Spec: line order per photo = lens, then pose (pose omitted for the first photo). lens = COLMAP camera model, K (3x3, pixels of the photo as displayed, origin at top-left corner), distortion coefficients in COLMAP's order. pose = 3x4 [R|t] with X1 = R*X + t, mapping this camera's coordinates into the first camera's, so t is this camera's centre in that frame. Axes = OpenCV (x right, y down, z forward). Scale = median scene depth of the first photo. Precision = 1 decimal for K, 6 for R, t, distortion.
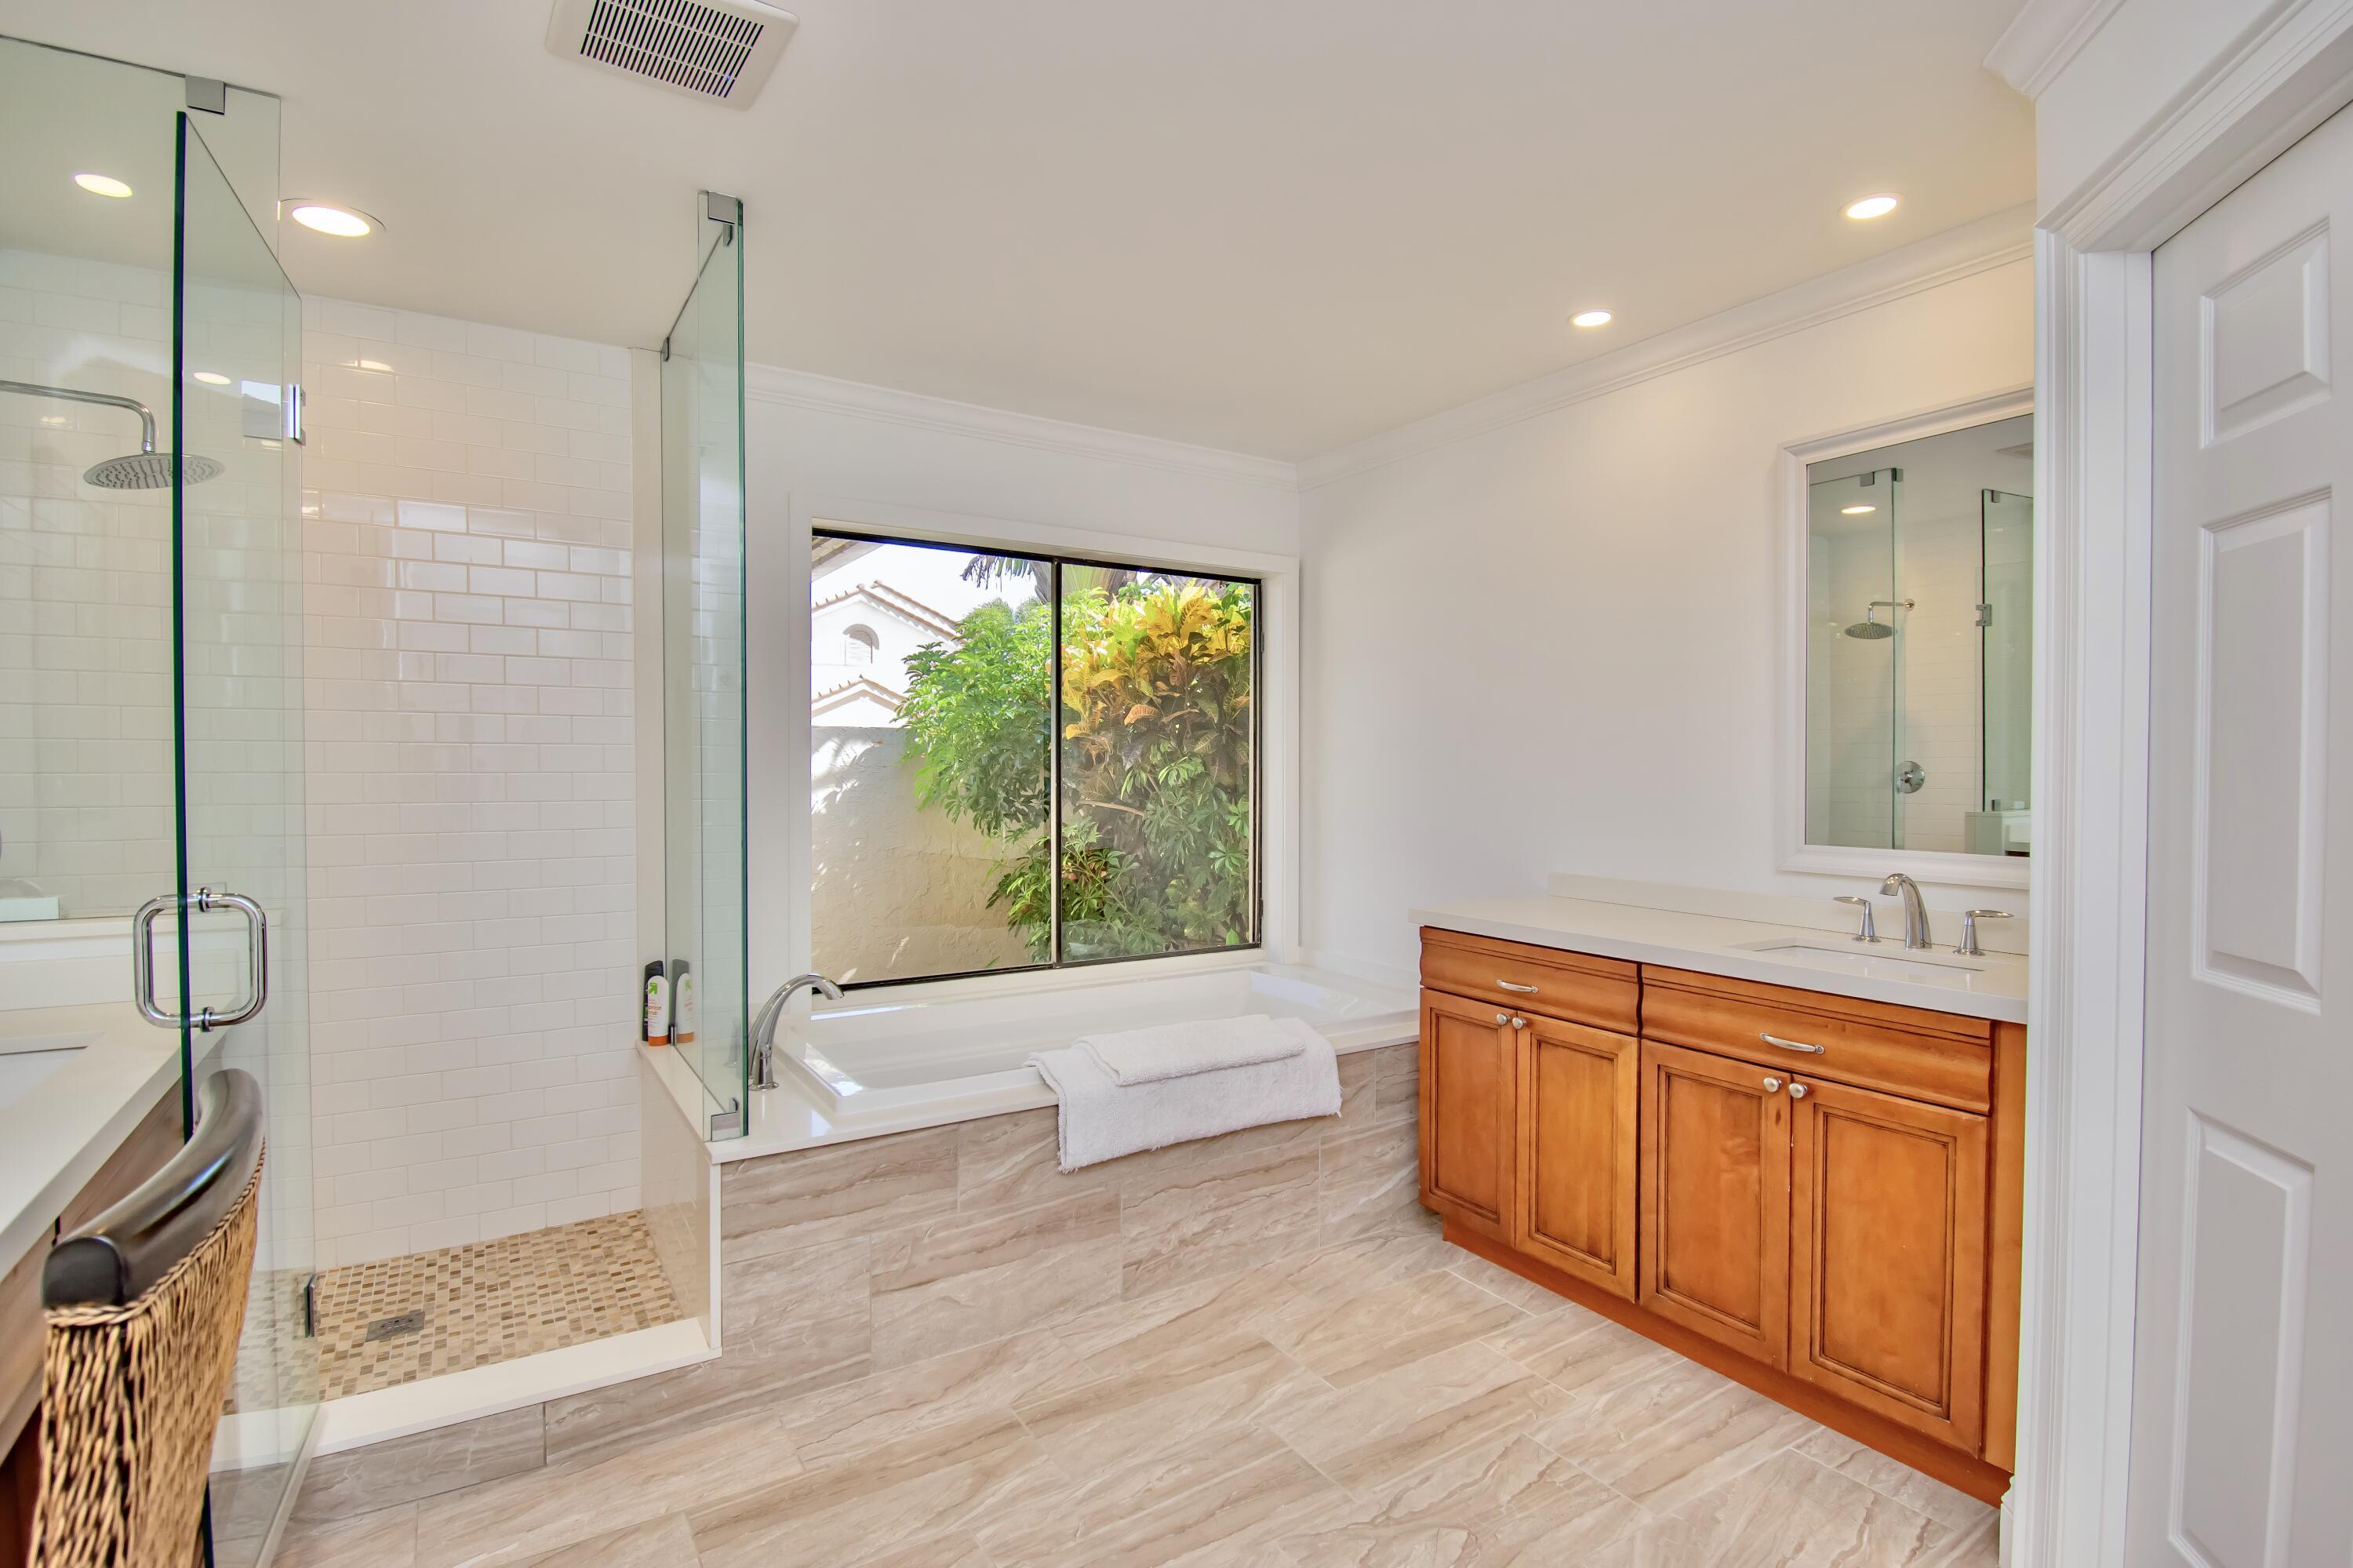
lens RADIAL K [[1138.2, 0, 1175.6], [0, 1138.2, 779.5], [0, 0, 1]] dist [0.013617, -0.025914]
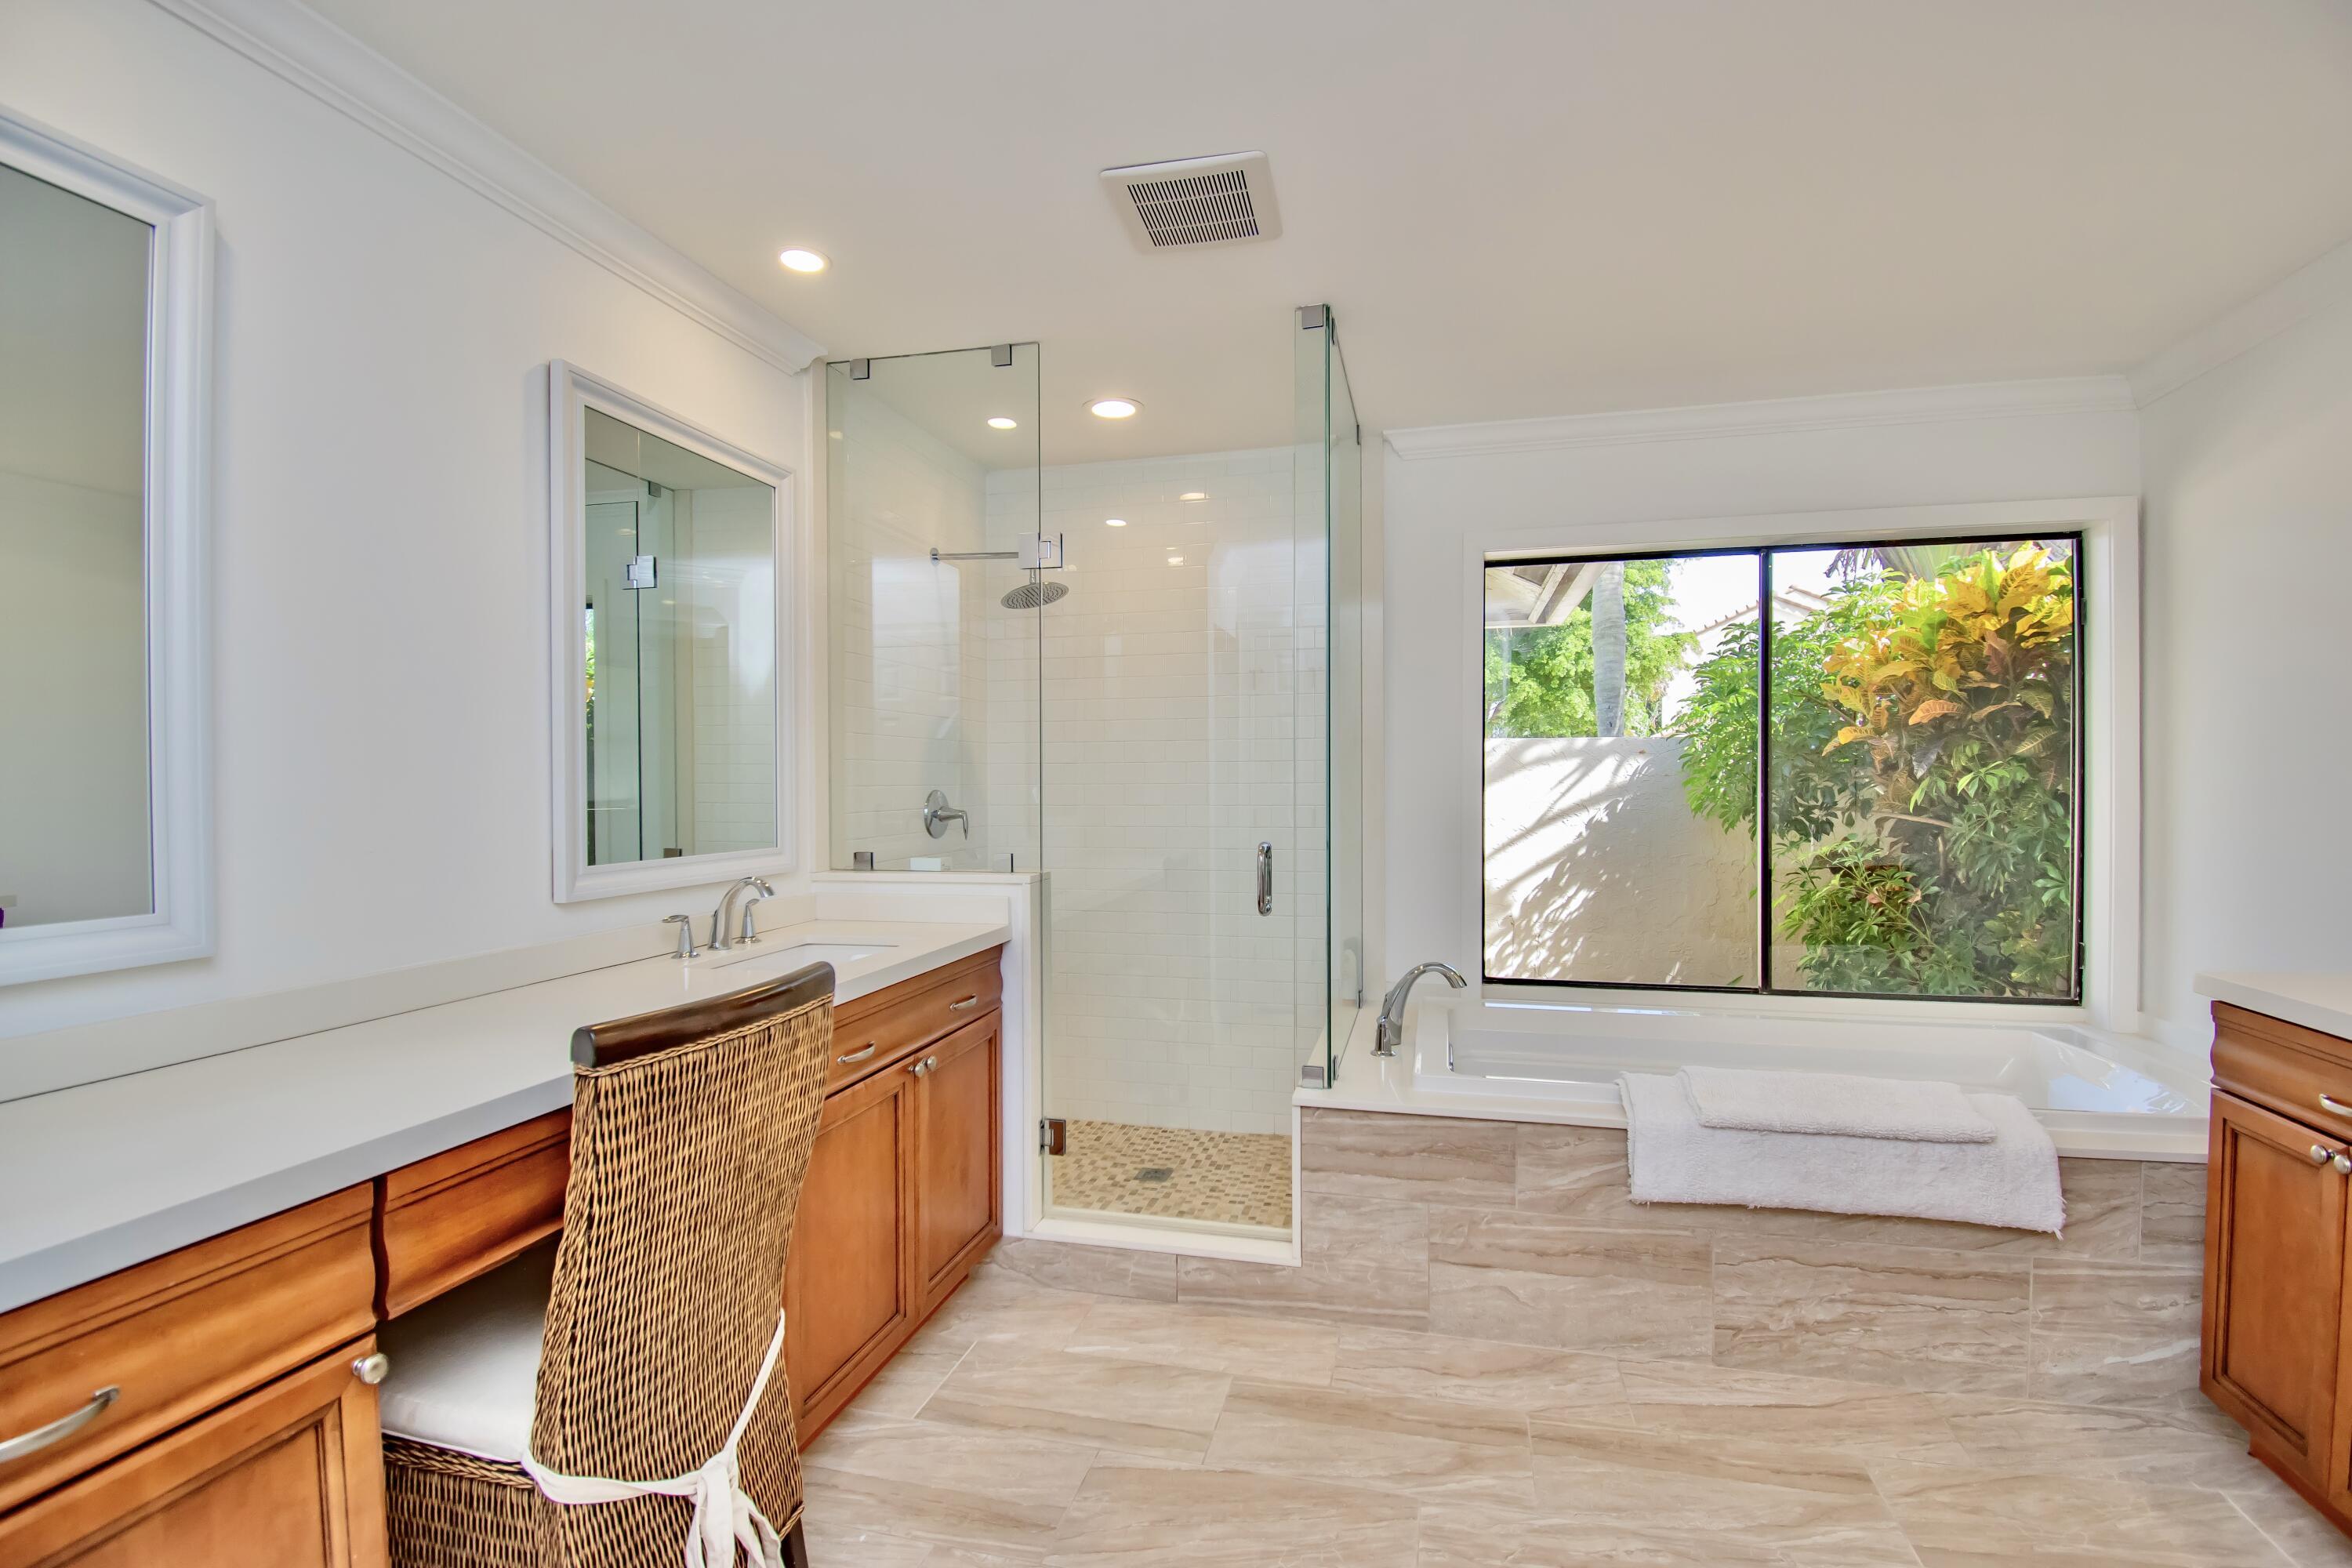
lens RADIAL K [[1030.8, 0, 1192.8], [0, 1030.8, 782.0], [0, 0, 1]] dist [0.020304, -0.026349]
pose [[0.694415, -0.003797, -0.719565, 0.261371], [-0.000107, 0.999986, -0.005380, -0.001477], [0.719575, 0.003814, 0.694405, 0.129096]]
